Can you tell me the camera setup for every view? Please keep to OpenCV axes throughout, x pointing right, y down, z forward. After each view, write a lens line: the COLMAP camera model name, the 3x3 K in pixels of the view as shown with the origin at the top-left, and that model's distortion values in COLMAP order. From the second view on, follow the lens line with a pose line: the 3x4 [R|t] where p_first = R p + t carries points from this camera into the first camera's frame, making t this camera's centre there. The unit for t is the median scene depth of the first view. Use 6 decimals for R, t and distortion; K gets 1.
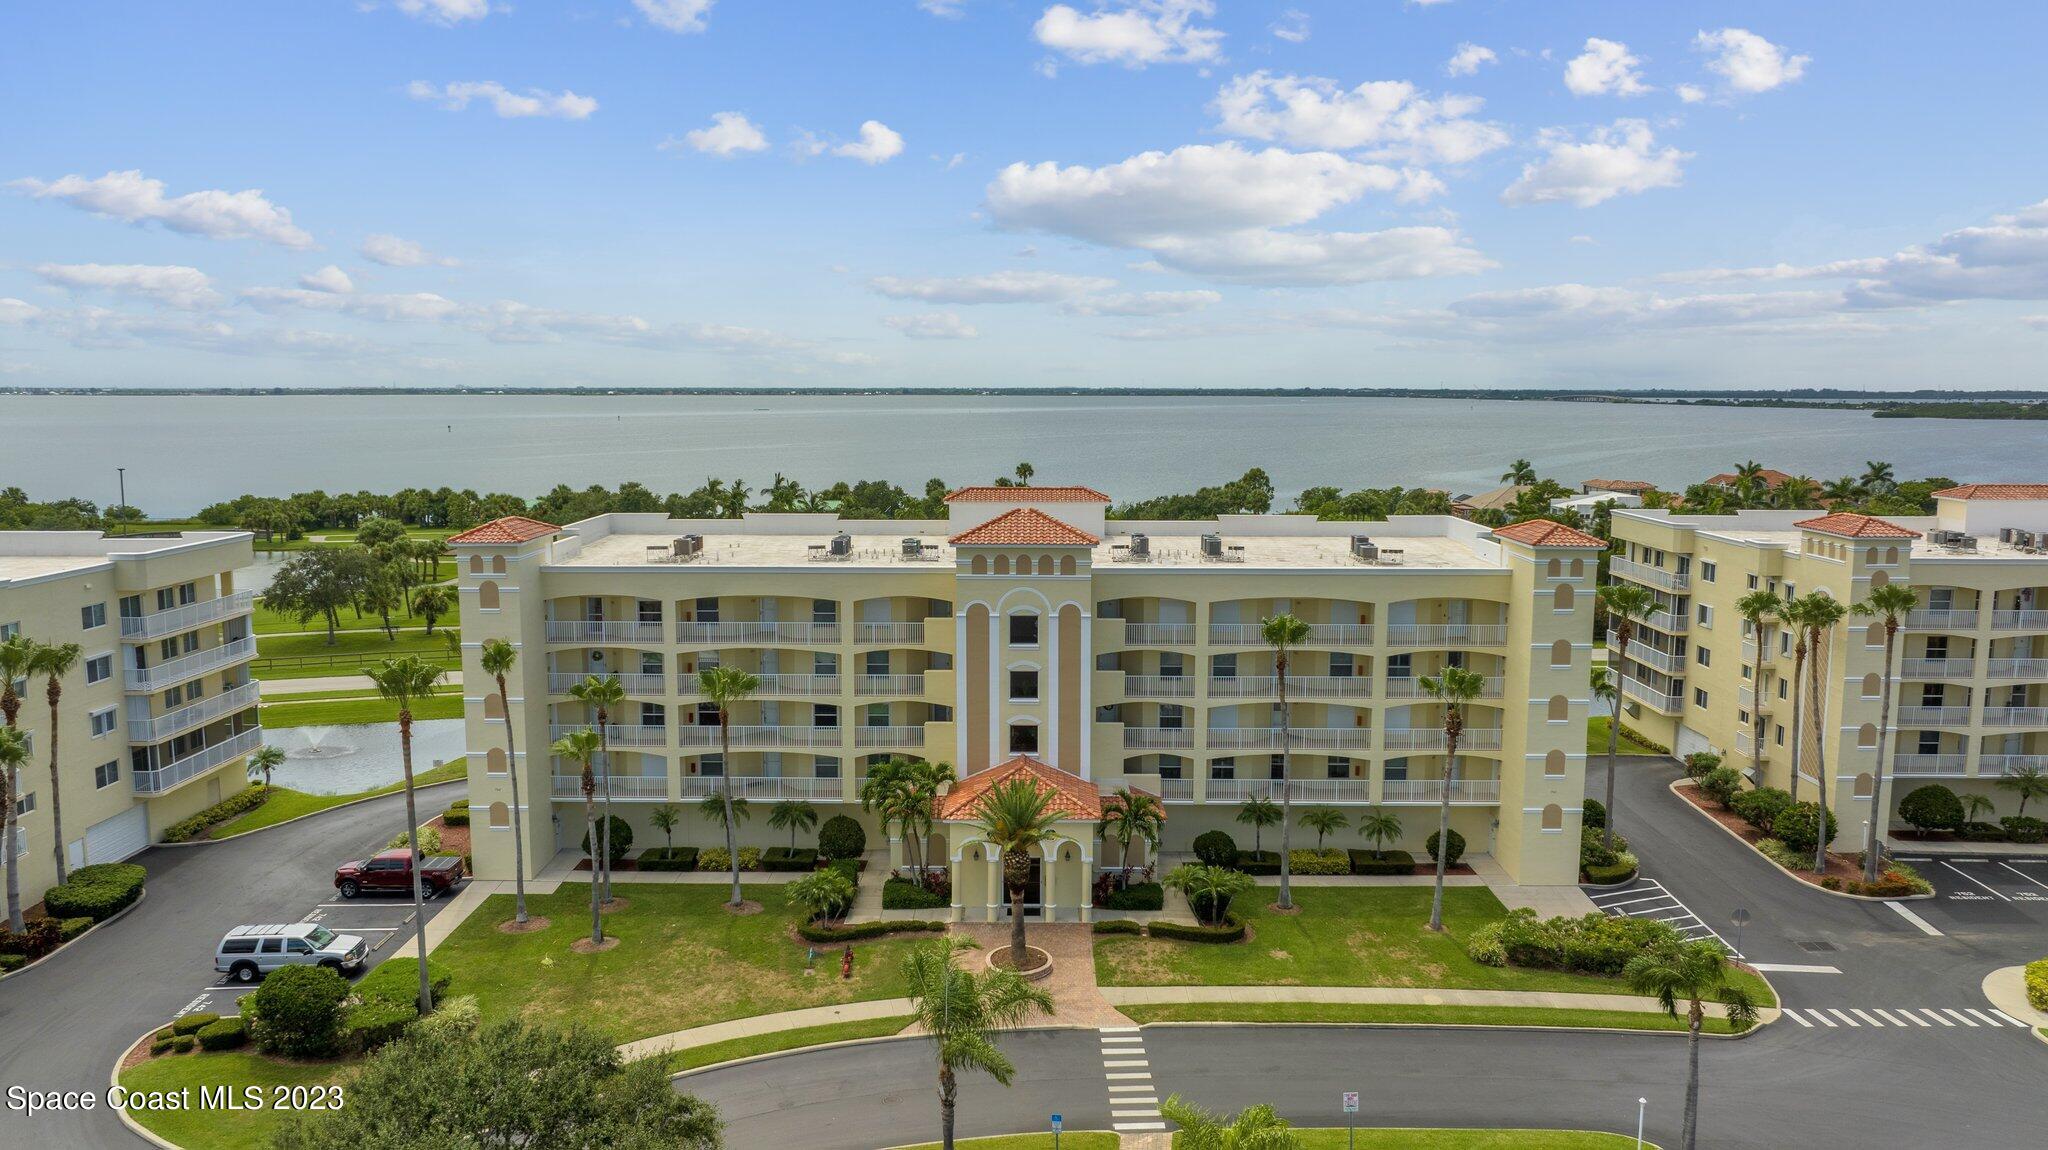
lens RADIAL K [[1416.4, 0, 1011.3], [0, 1416.4, 534.7], [0, 0, 1]] dist [-0.032962, 0.021032]
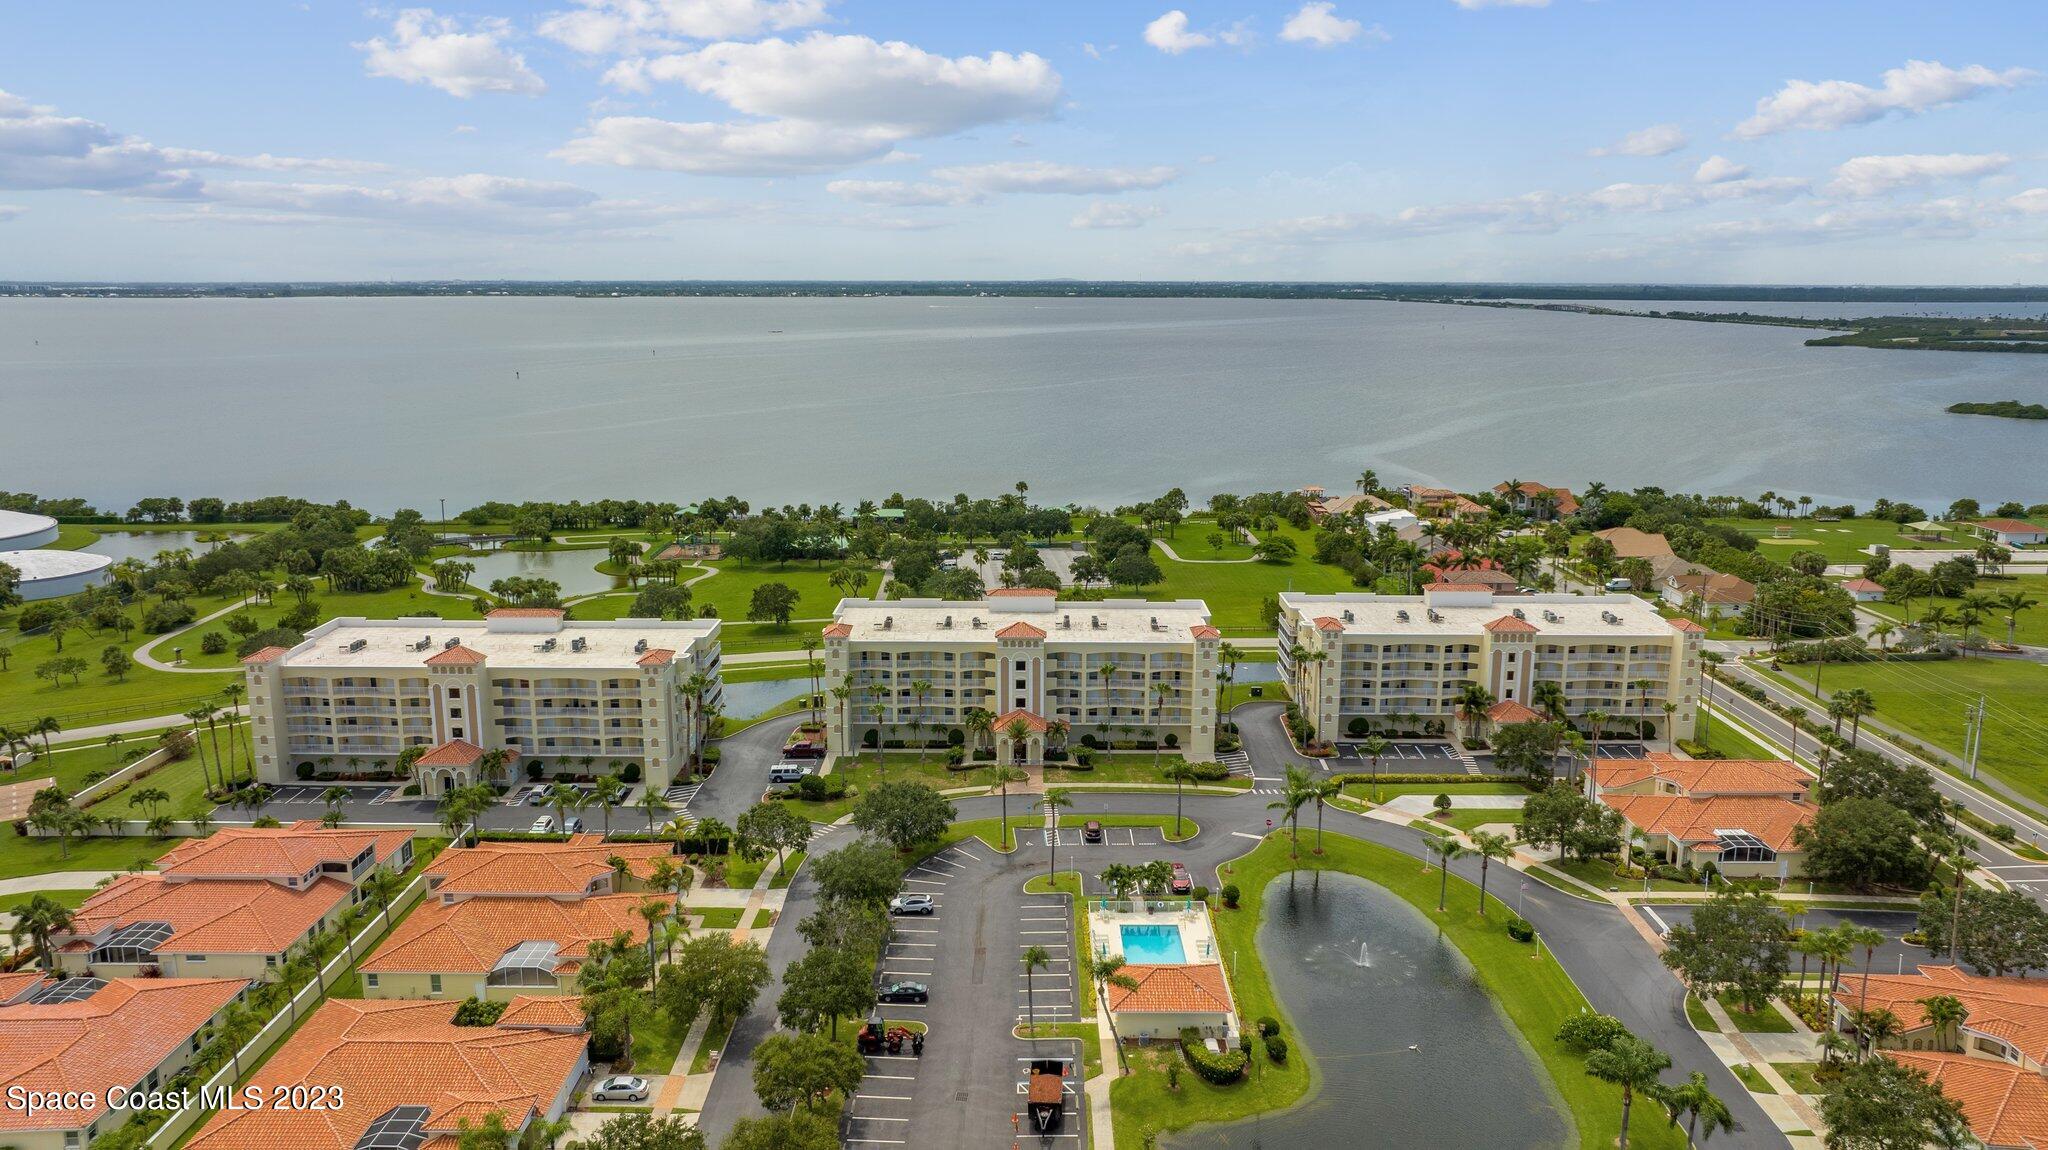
lens RADIAL K [[1416.4, 0, 1023.6], [0, 1416.4, 565.5], [0, 0, 1]] dist [-0.032962, 0.021032]
pose [[0.999944, 0.000544, 0.010606, -0.015705], [-0.001586, 0.995133, 0.098525, -0.417108], [-0.010501, -0.098536, 0.995078, -1.836699]]
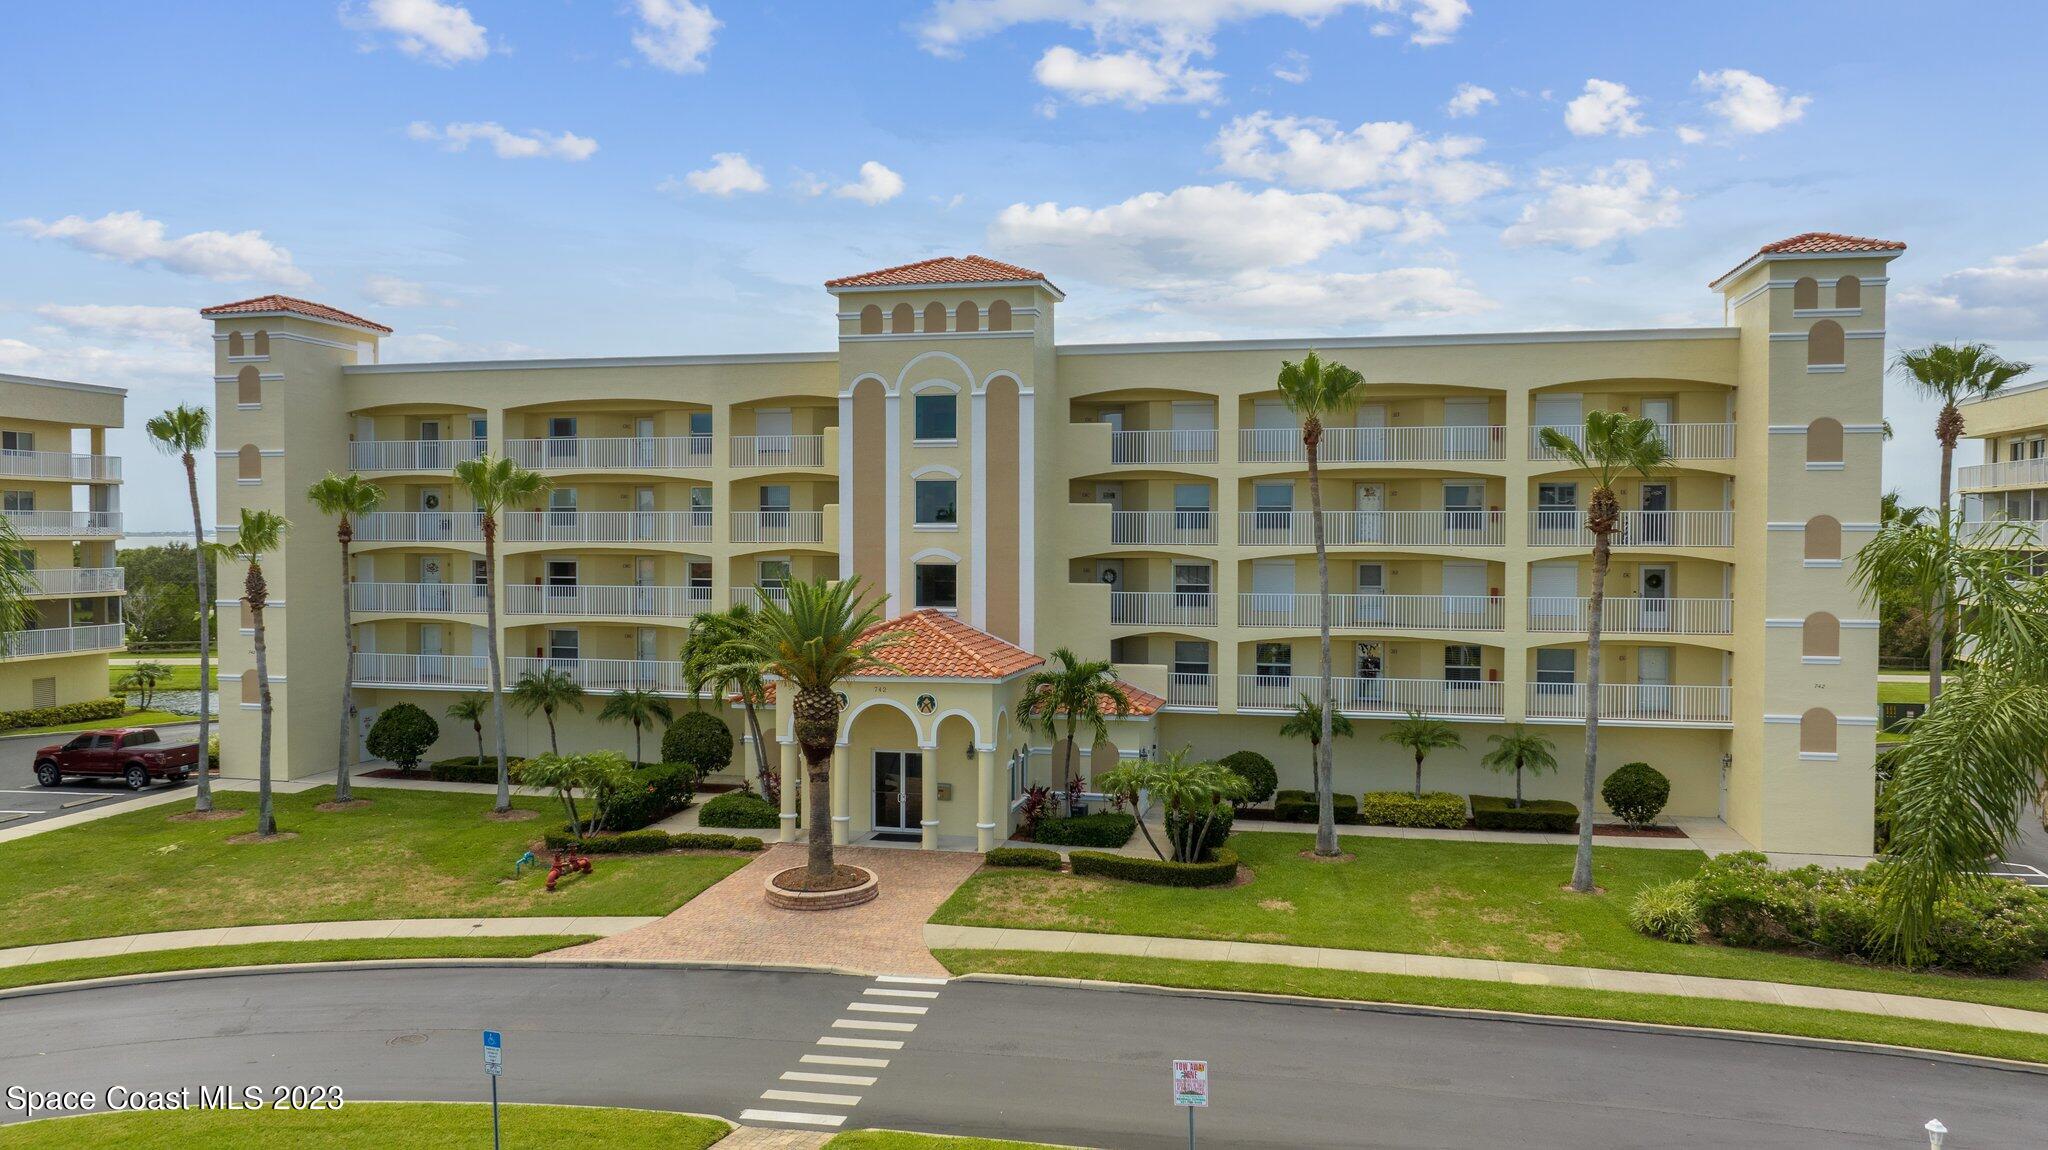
lens RADIAL K [[1416.4, 0, 1030.8], [0, 1416.4, 559.1], [0, 0, 1]] dist [-0.032962, 0.021032]
pose [[0.977715, 0.004458, -0.209888, 0.189020], [-0.023052, 0.996009, -0.086224, 0.187257], [0.208666, 0.089141, 0.973916, 0.368629]]
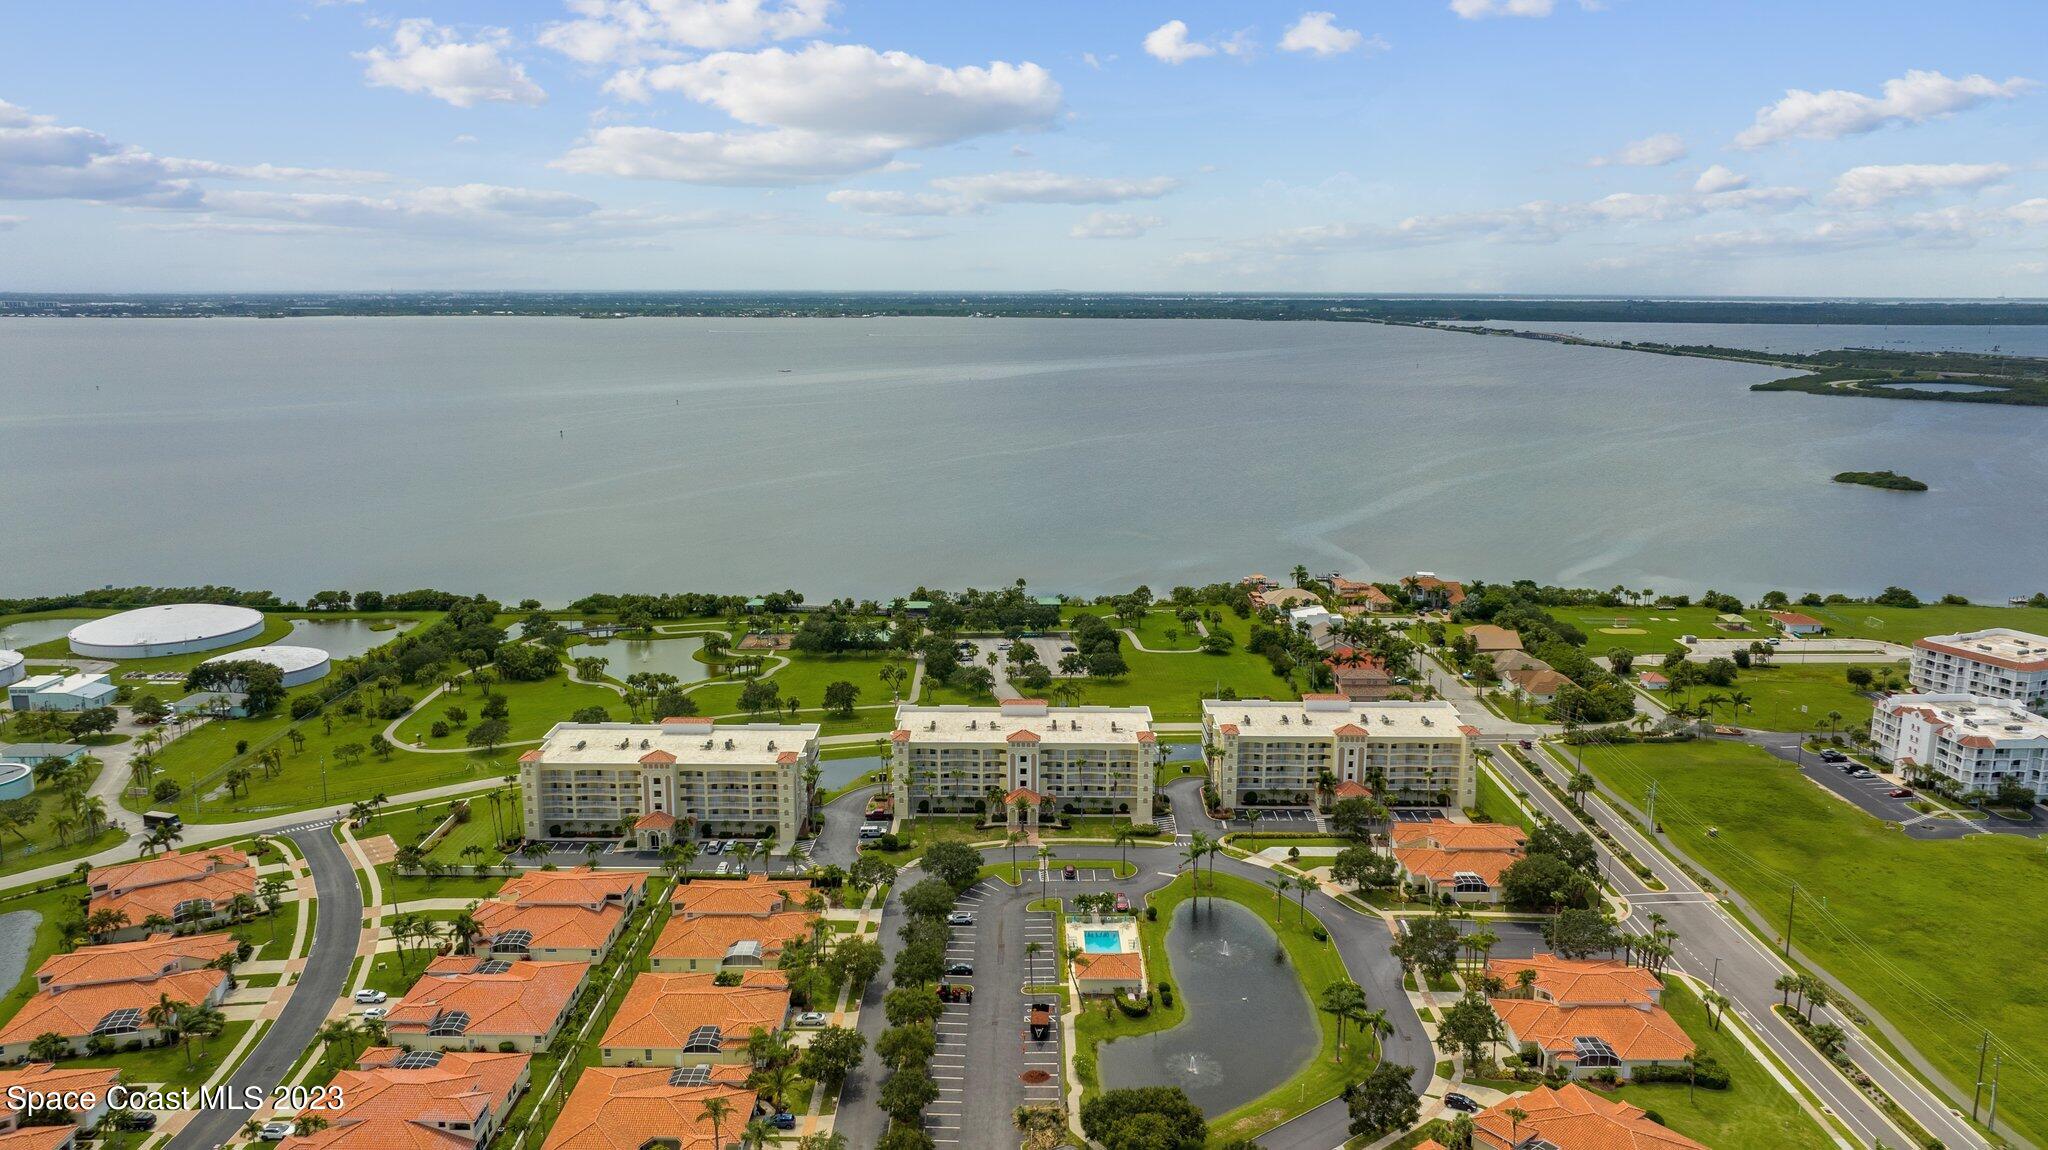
lens RADIAL K [[1416.4, 0, 1032.6], [0, 1416.4, 576.4], [0, 0, 1]] dist [-0.032962, 0.021032]
pose [[0.999787, 0.002474, 0.020476, -0.053338], [-0.004537, 0.994842, 0.101336, -0.925269], [-0.020120, -0.101407, 0.994642, -3.245064]]
